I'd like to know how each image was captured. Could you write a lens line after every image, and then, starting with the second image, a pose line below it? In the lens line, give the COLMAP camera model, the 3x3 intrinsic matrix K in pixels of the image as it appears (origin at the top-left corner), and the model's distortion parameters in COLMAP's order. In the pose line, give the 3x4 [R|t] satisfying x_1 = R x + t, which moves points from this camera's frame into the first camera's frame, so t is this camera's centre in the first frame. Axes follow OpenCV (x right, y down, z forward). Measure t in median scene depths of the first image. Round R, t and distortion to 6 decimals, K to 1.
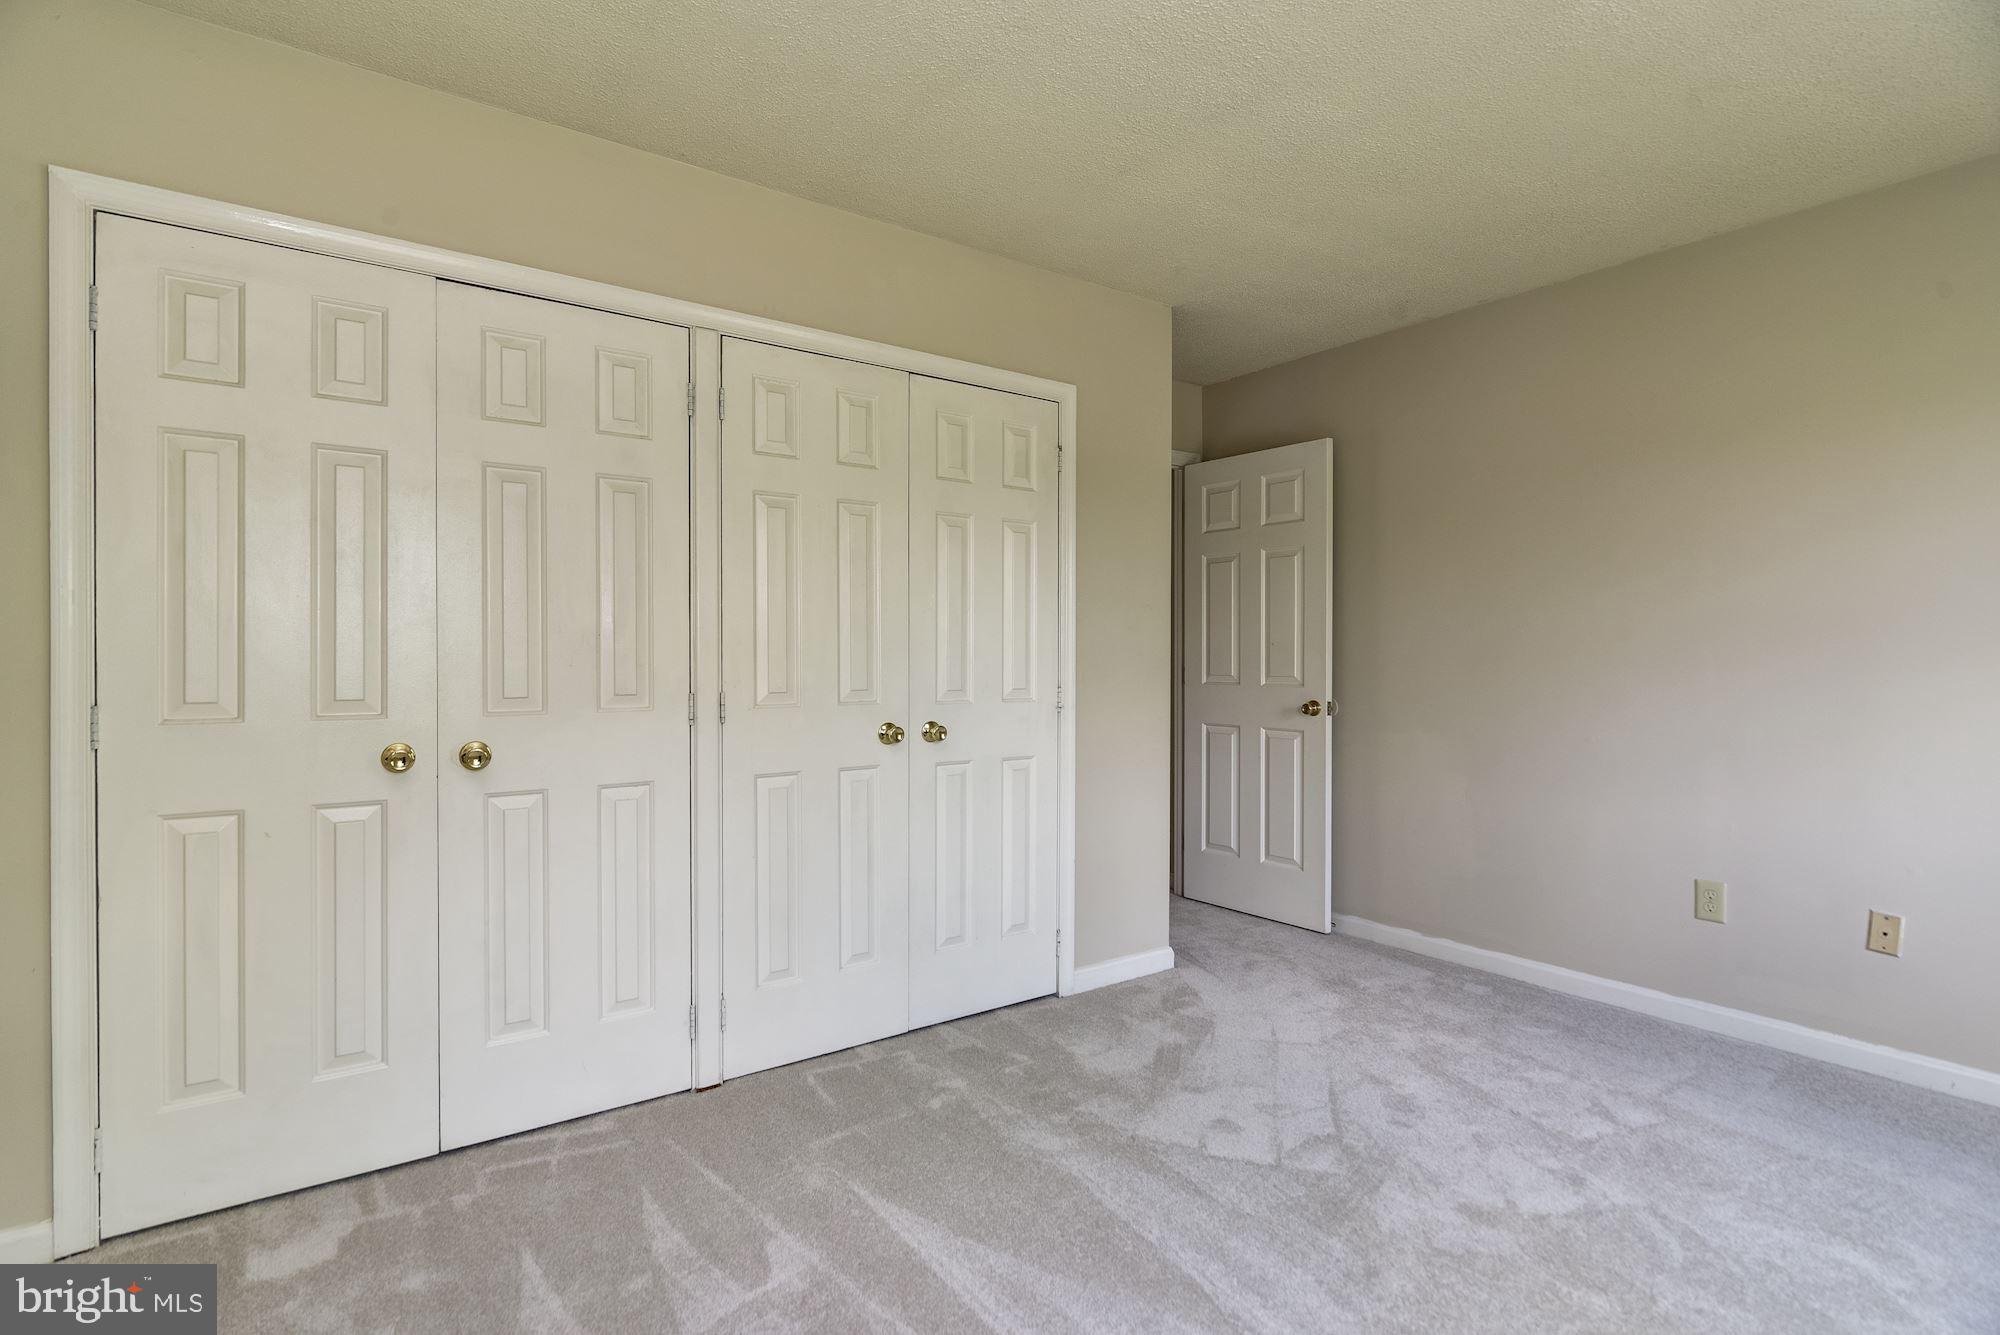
lens RADIAL K [[983.8, 0, 1001.1], [0, 983.8, 661.9], [0, 0, 1]] dist [0.000977, 0.000133]
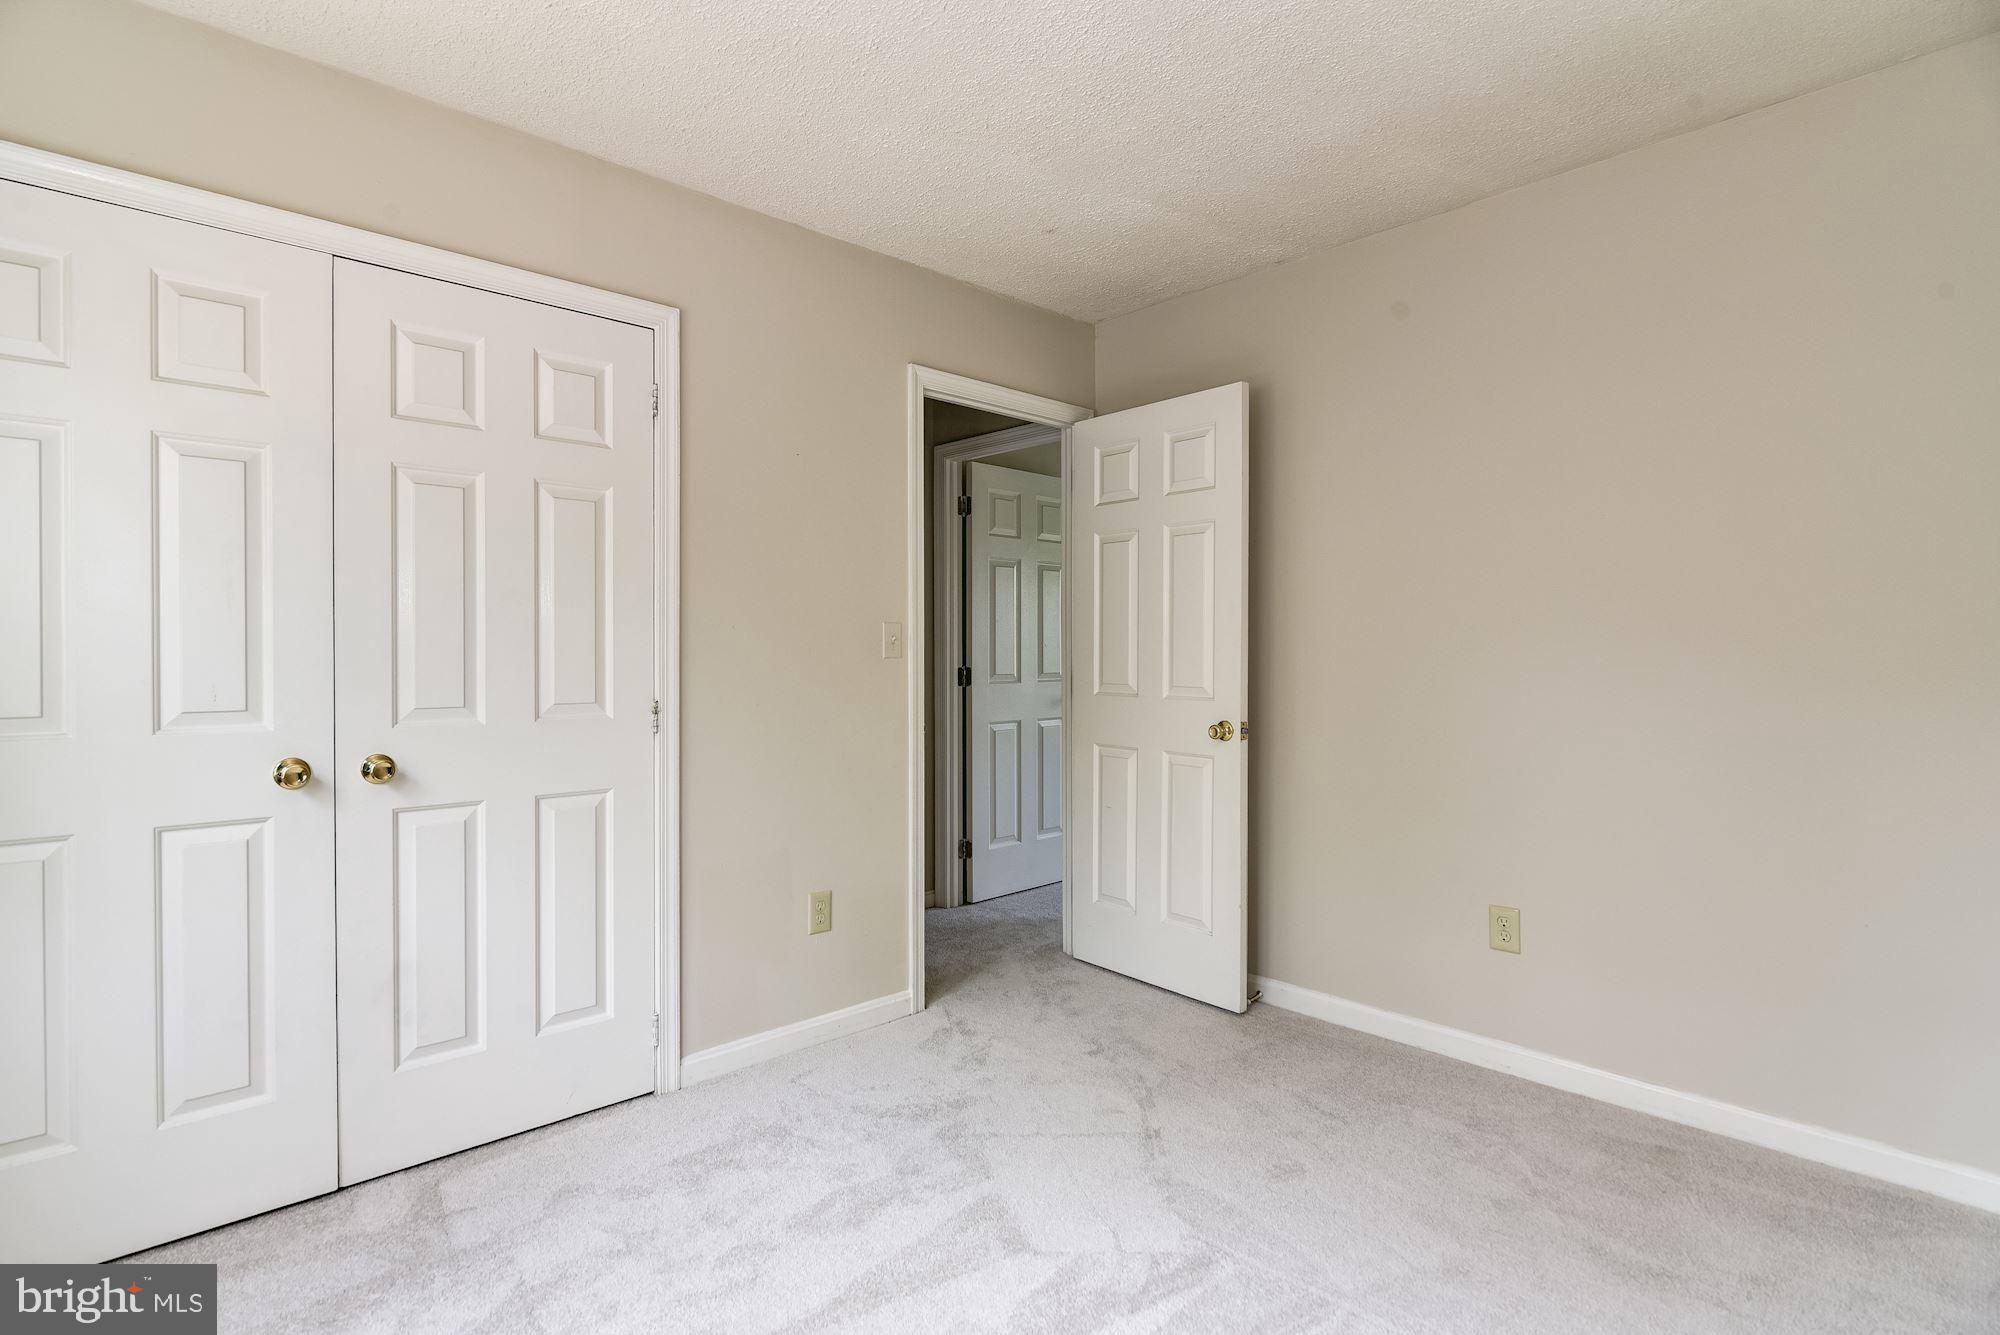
lens RADIAL K [[983.8, 0, 1001.1], [0, 983.8, 661.9], [0, 0, 1]] dist [0.000977, 0.000133]
pose [[0.989160, -0.002370, -0.146820, 0.247697], [0.002205, 0.999997, -0.001283, -0.003202], [0.146822, 0.000945, 0.989162, 0.199354]]
